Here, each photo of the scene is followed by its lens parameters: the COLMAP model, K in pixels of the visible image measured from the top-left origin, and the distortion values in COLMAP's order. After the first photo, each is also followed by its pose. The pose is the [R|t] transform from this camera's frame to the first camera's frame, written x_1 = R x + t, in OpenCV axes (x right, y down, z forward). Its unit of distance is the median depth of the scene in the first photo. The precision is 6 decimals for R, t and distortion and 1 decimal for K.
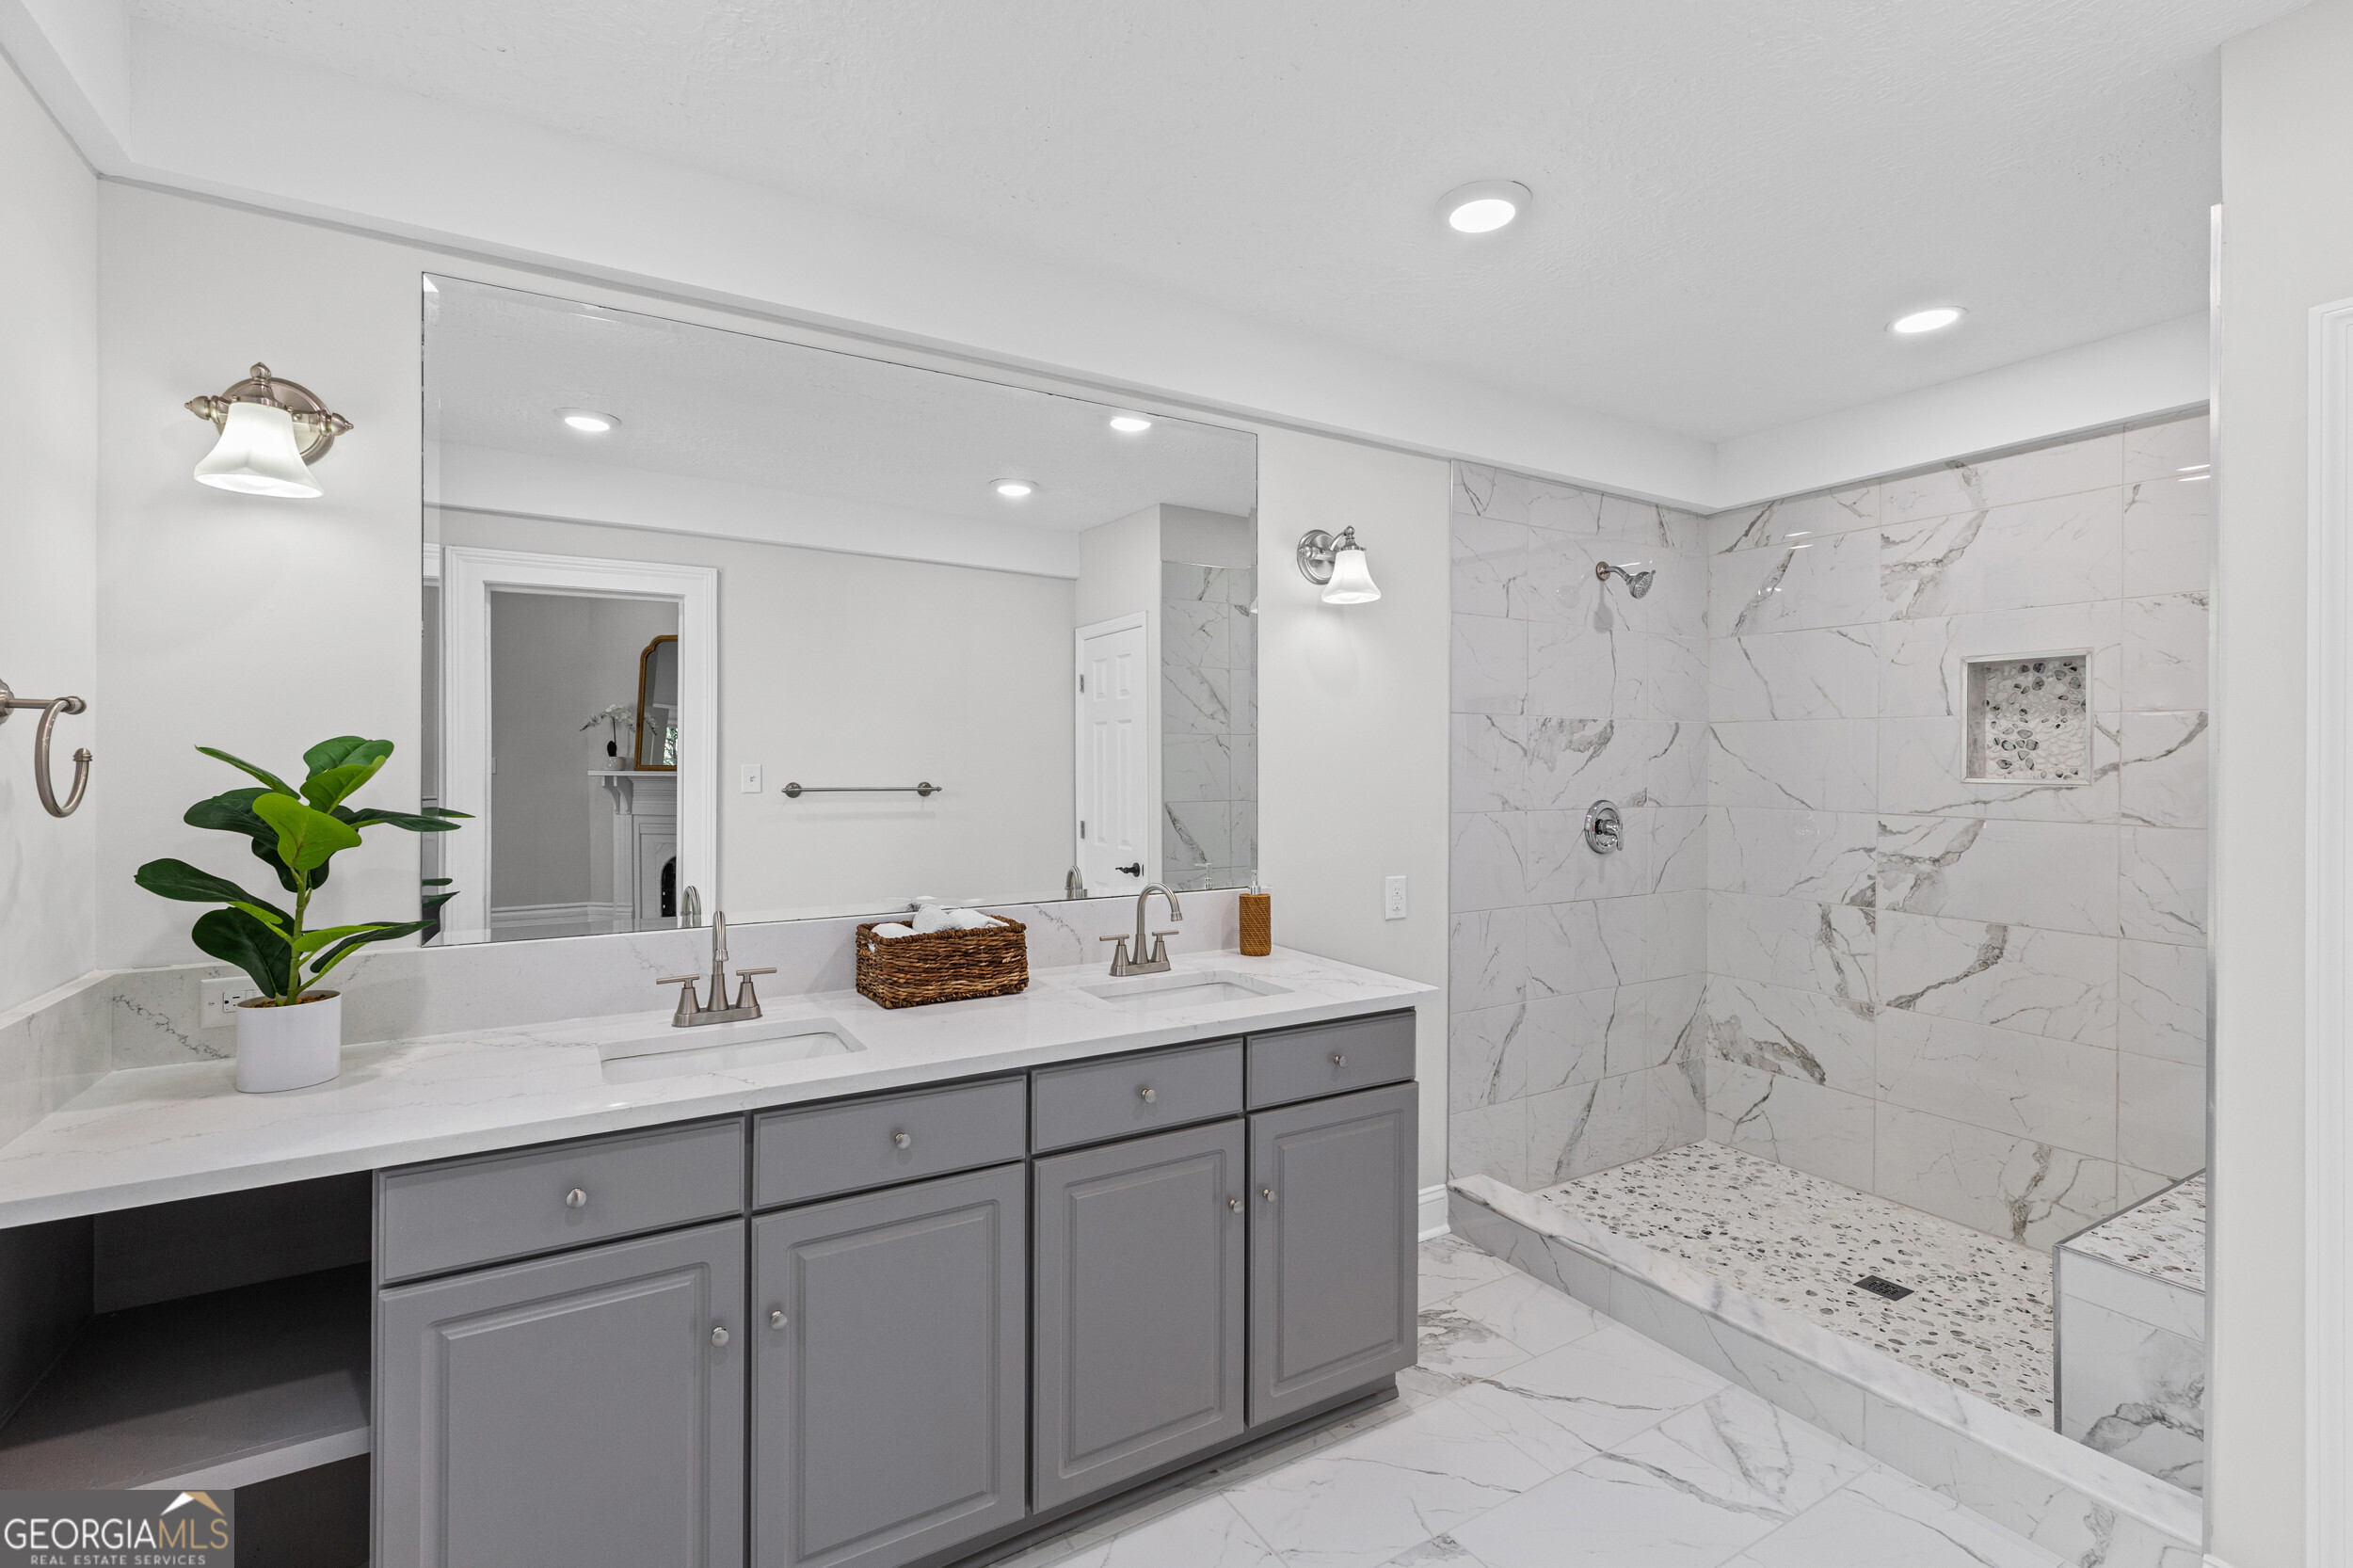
lens RADIAL K [[1068.3, 0, 1176.5], [0, 1068.3, 784.0], [0, 0, 1]] dist [0.003583, 0.000584]
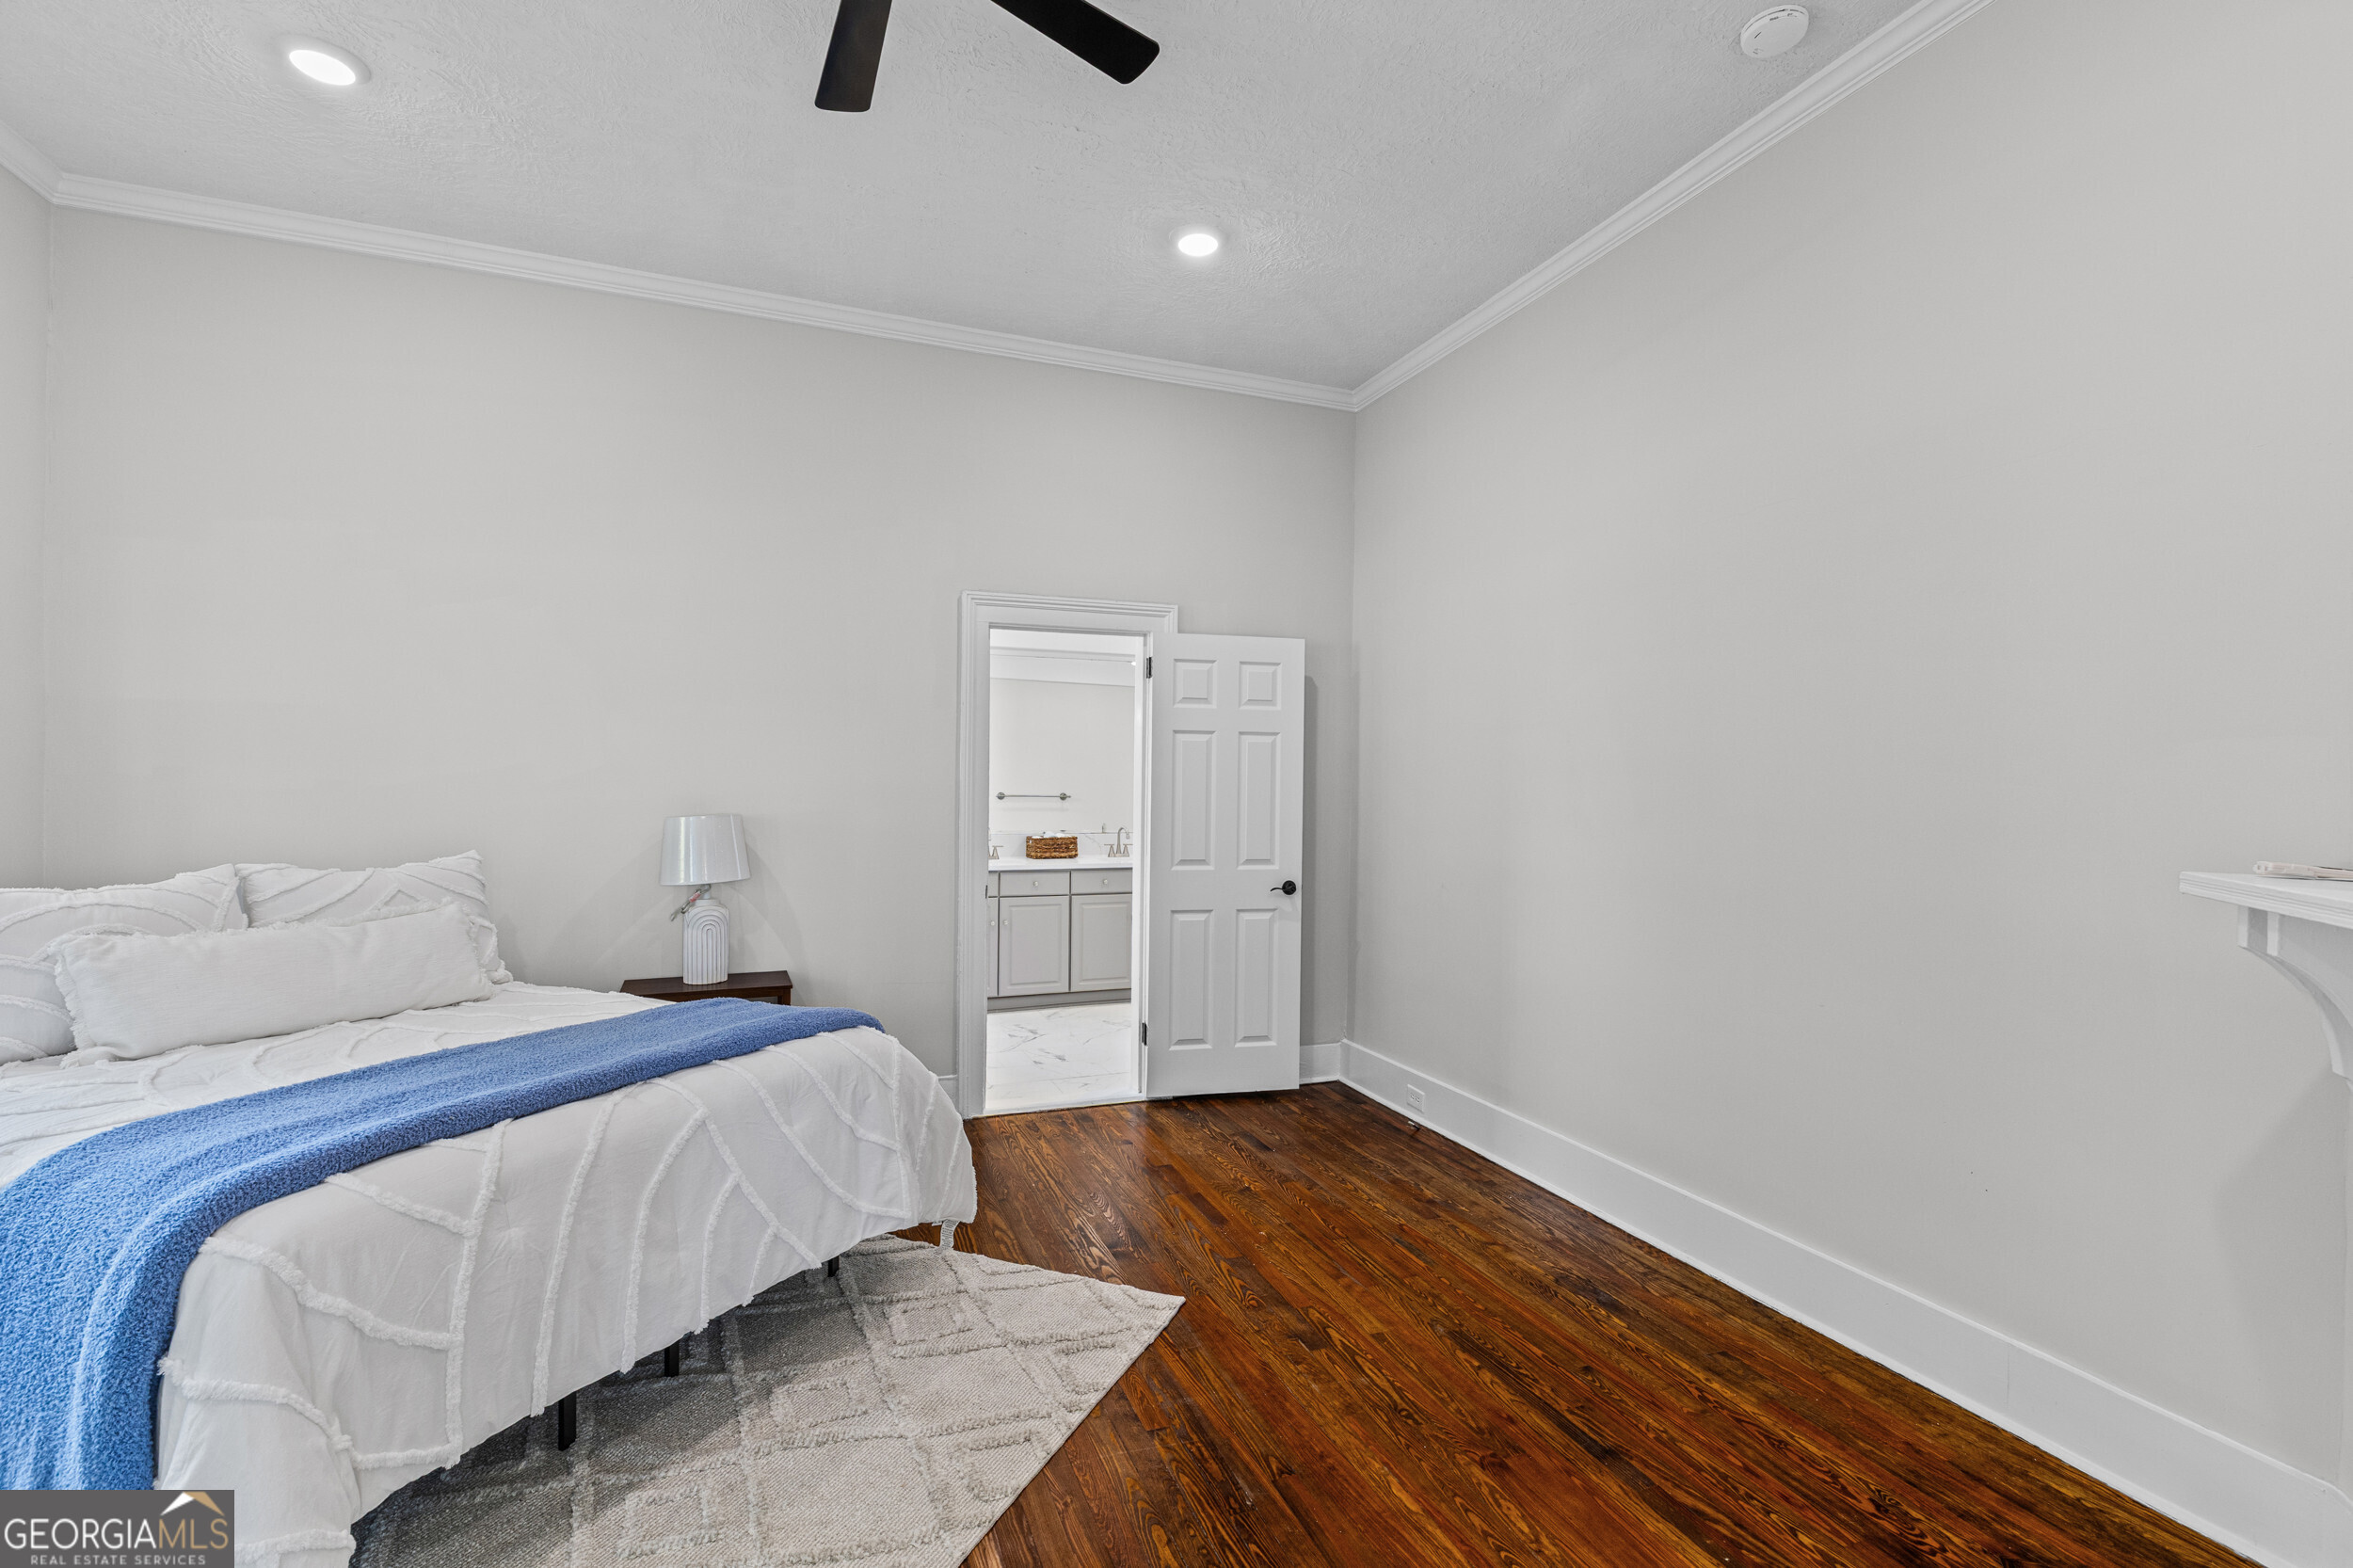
lens RADIAL K [[1068.3, 0, 1176.5], [0, 1068.3, 784.0], [0, 0, 1]] dist [0.003583, 0.000584]
pose [[0.987460, 0.008439, -0.157642, 0.599120], [-0.010103, 0.999901, -0.009757, -0.001989], [0.157544, 0.011227, 0.987448, -1.936336]]
